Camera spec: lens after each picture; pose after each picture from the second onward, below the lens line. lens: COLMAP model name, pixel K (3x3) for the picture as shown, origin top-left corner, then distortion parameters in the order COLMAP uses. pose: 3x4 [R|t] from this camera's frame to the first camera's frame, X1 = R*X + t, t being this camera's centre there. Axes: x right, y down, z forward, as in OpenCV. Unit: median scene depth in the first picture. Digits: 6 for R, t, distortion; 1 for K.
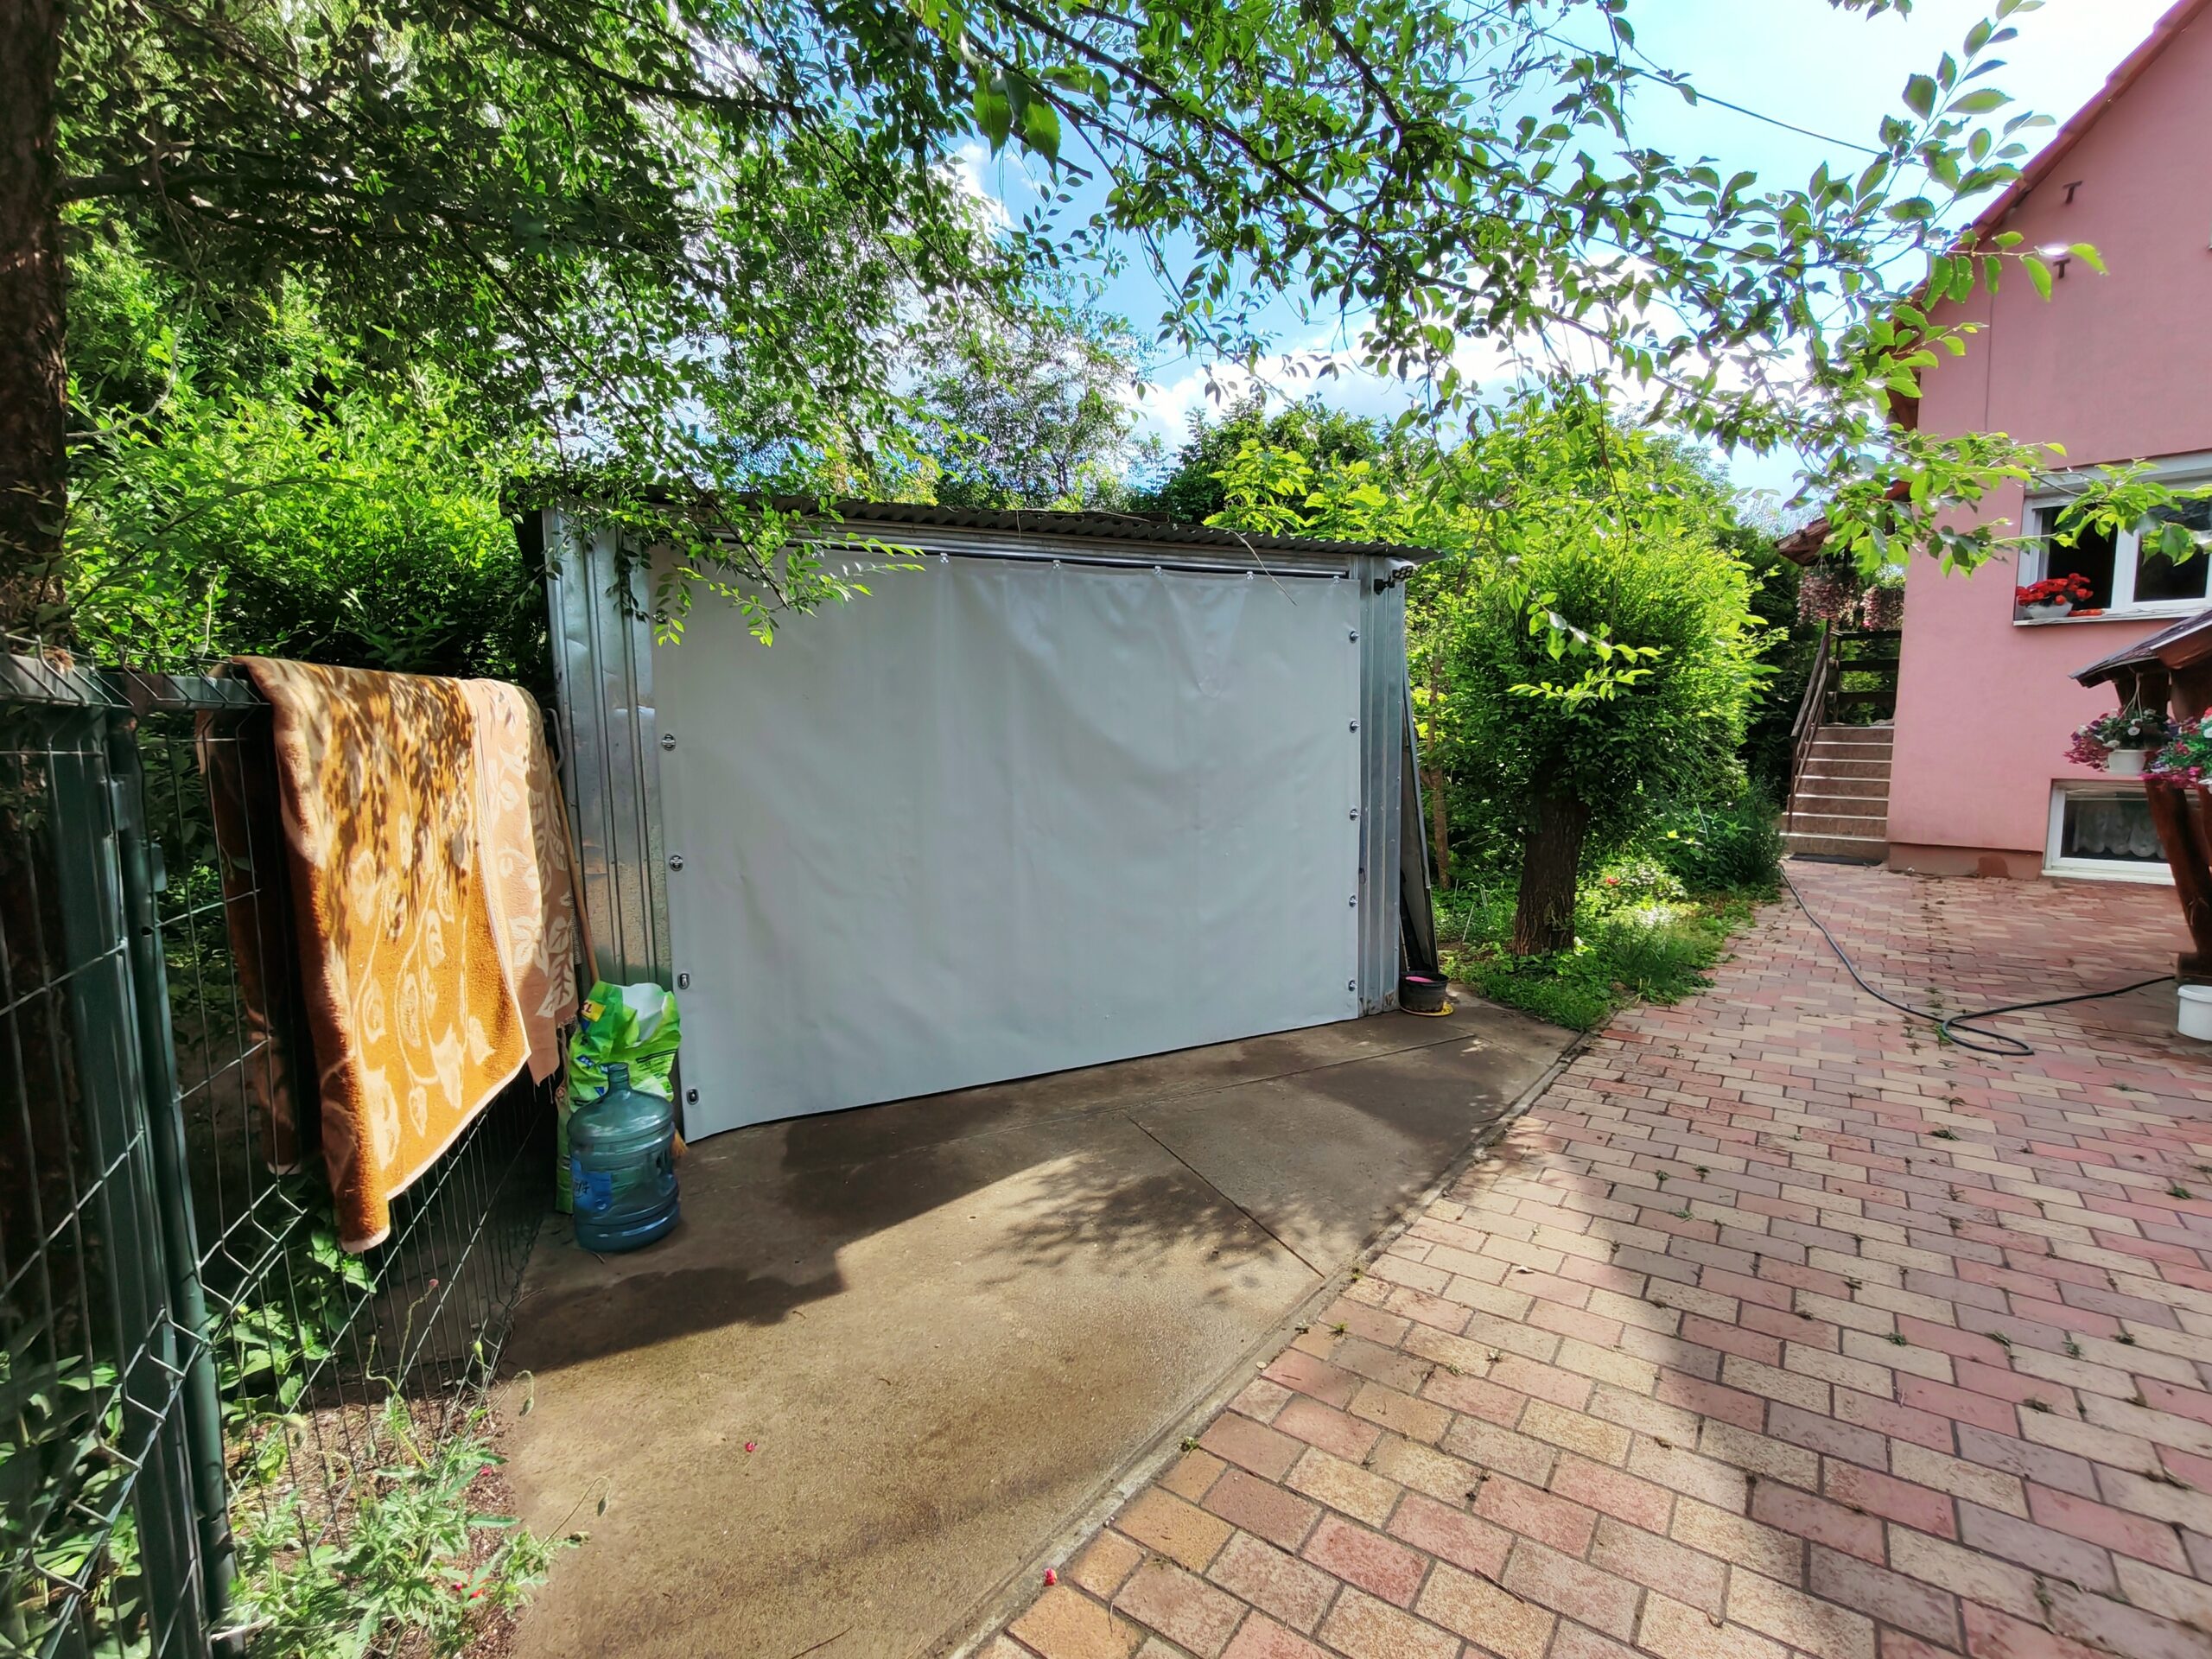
lens RADIAL K [[1009.6, 0, 1105.0], [0, 1009.6, 828.0], [0, 0, 1]] dist [-0.003250, 0.001880]
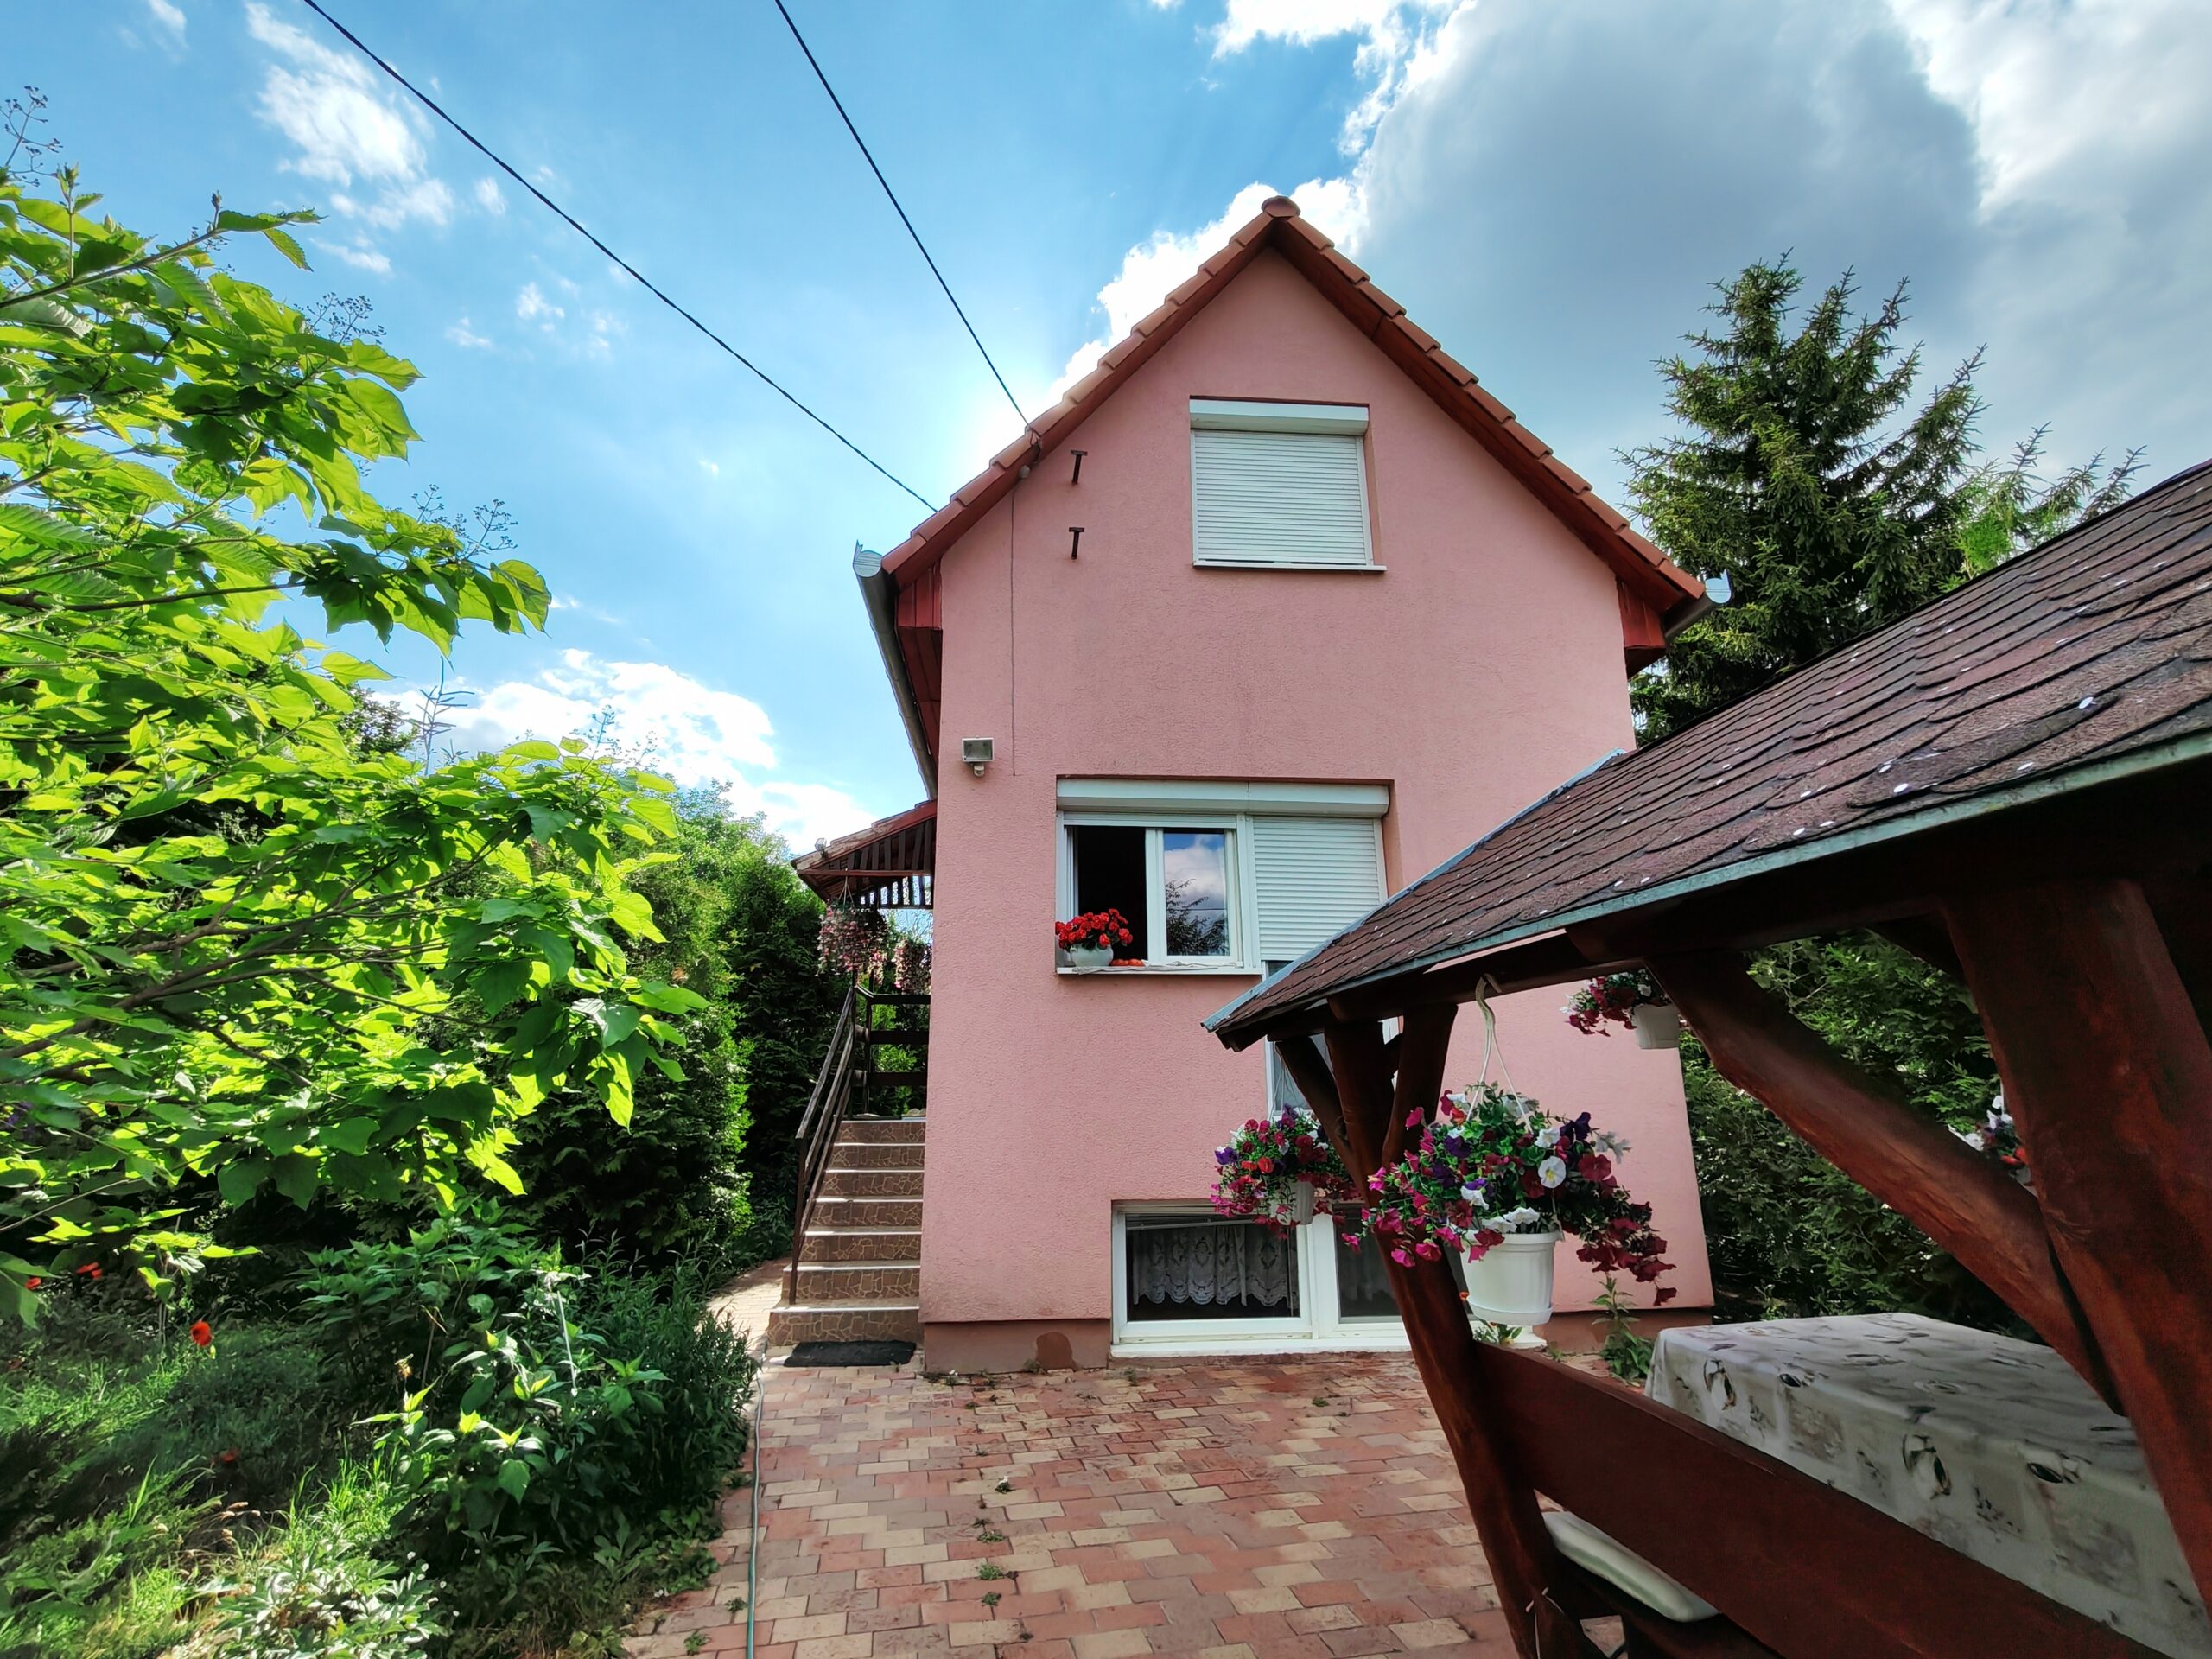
lens RADIAL K [[1009.6, 0, 1098.9], [0, 1009.6, 830.1], [0, 0, 1]] dist [-0.003250, 0.001880]
pose [[0.683642, 0.189298, 0.704841, 0.427246], [0.079245, 0.940812, -0.329534, -0.063746], [-0.725503, 0.281138, 0.628177, 0.535551]]
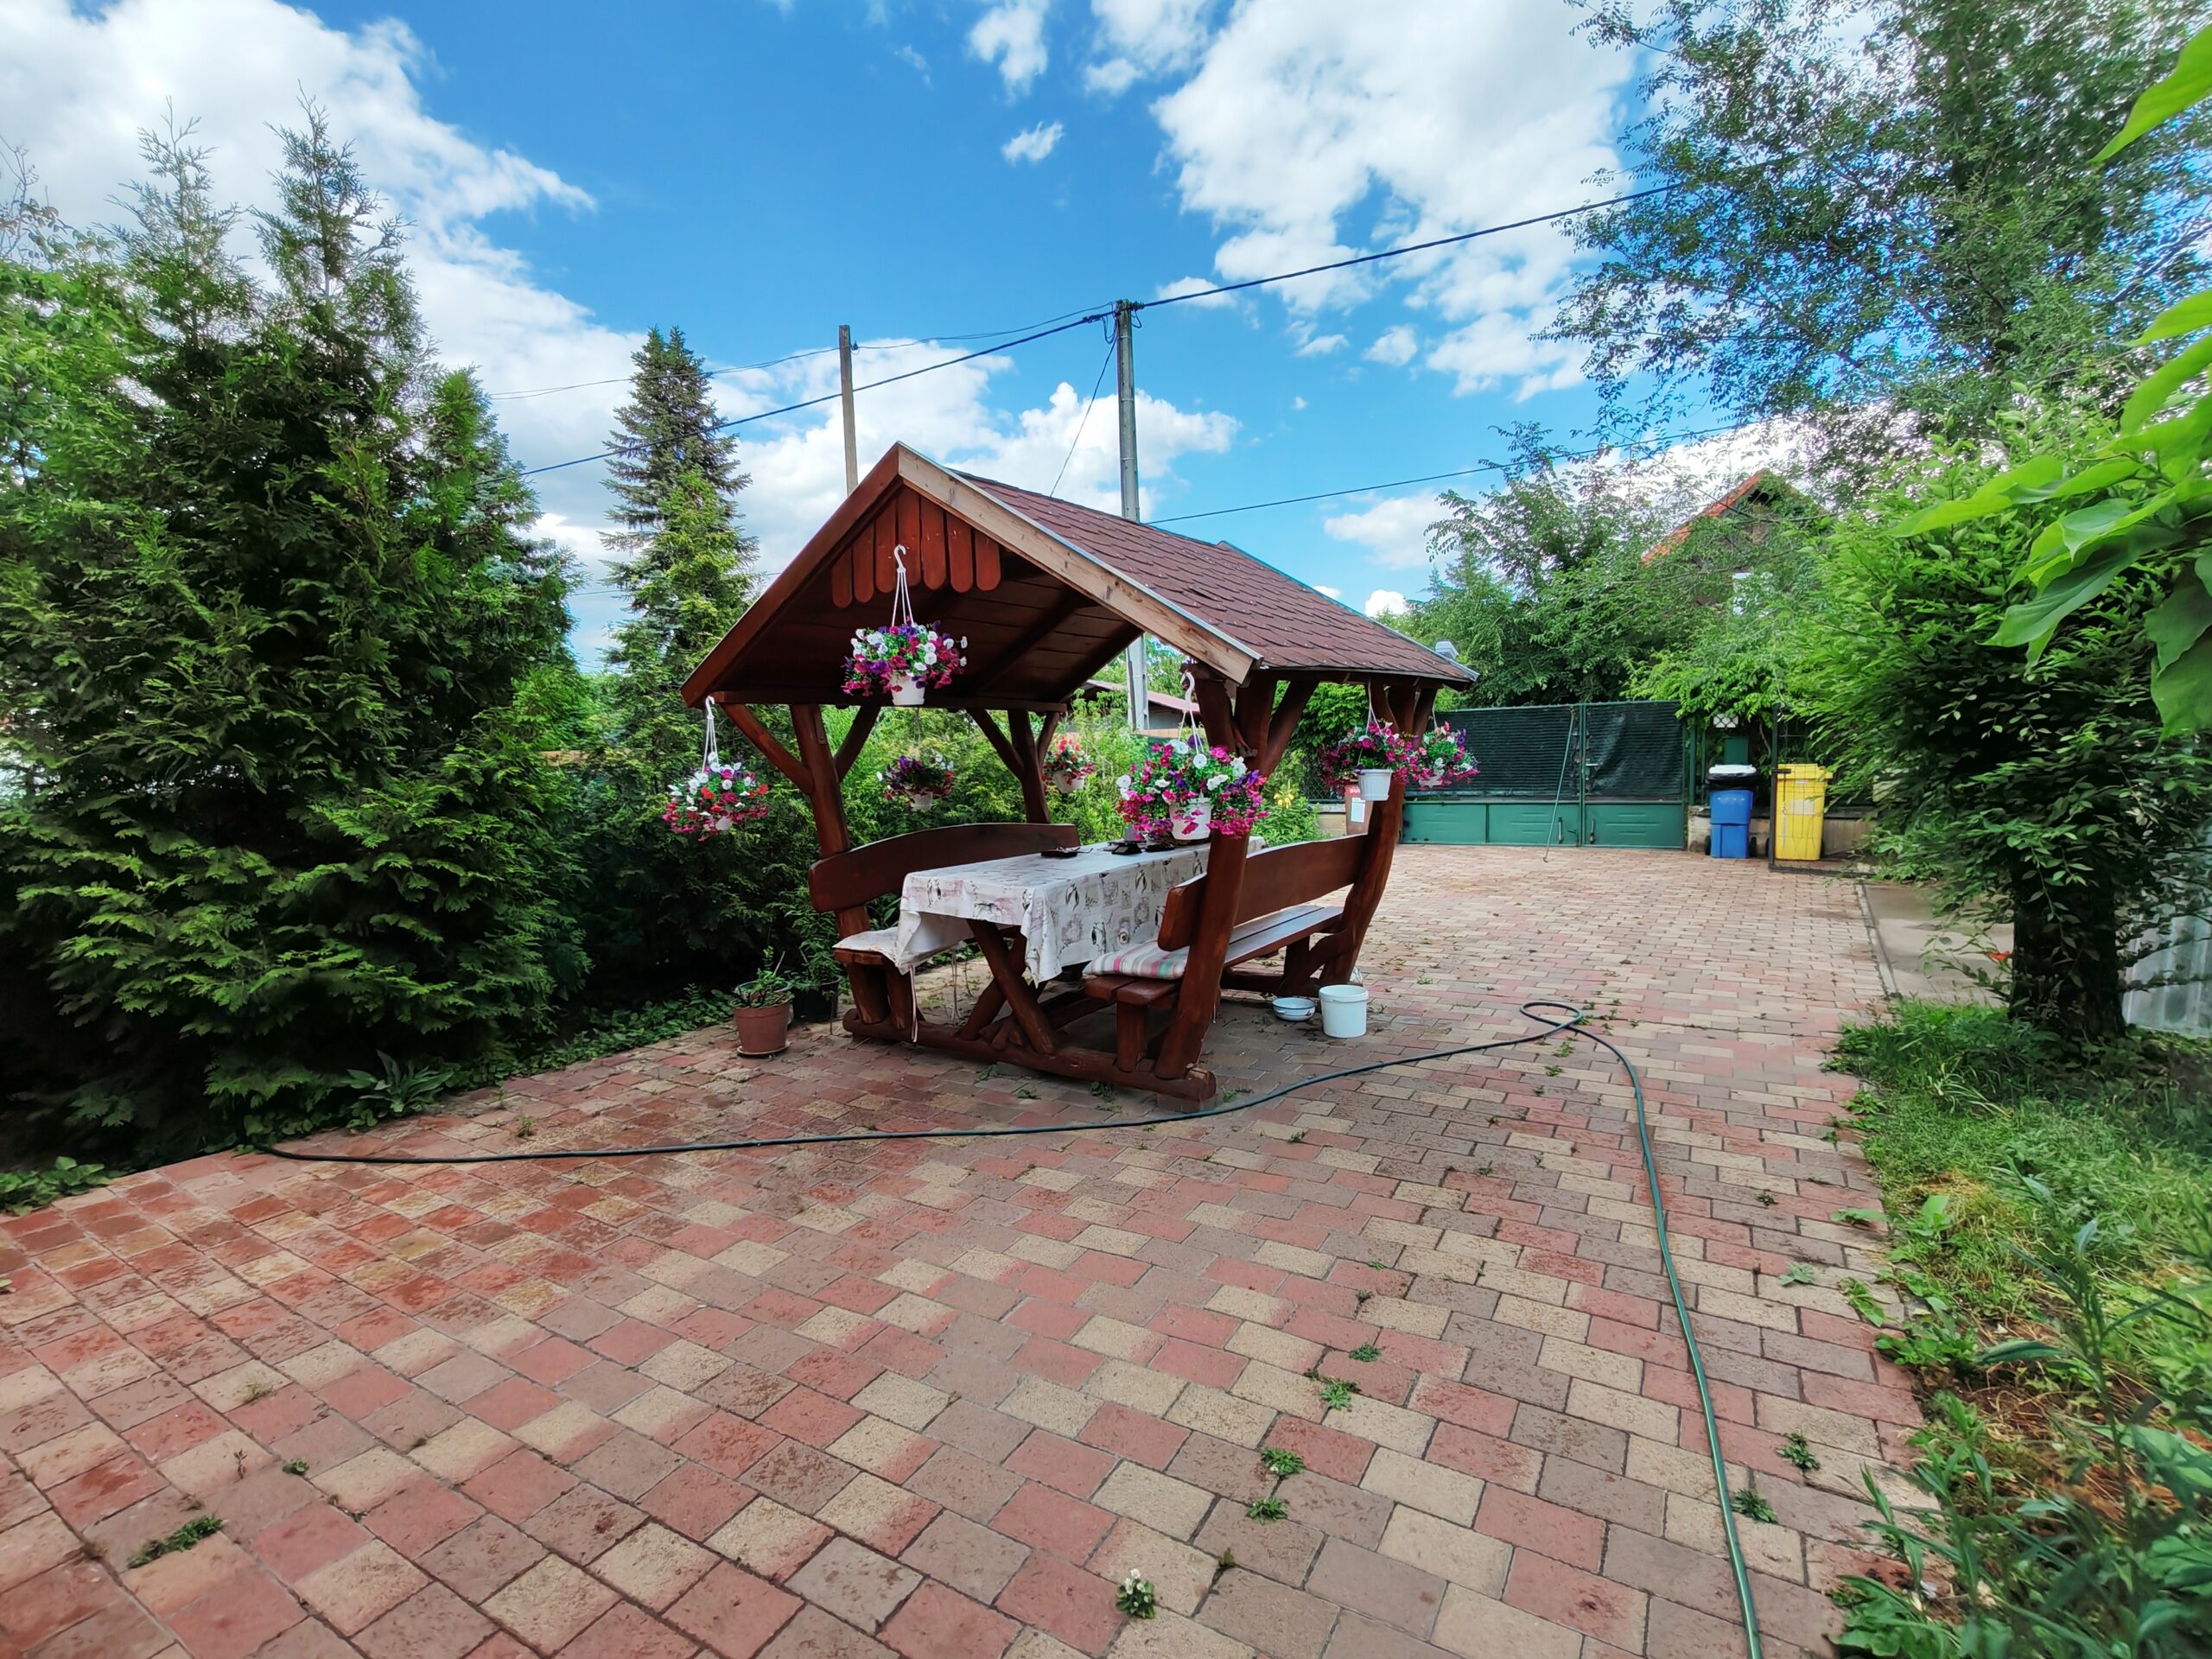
lens RADIAL K [[1009.6, 0, 1101.6], [0, 1009.6, 821.6], [0, 0, 1]] dist [-0.003250, 0.001880]
pose [[-0.996246, 0.050514, -0.070295, 0.814919], [0.036451, 0.981373, 0.188622, -0.129161], [0.078514, 0.185352, -0.979531, 1.142282]]
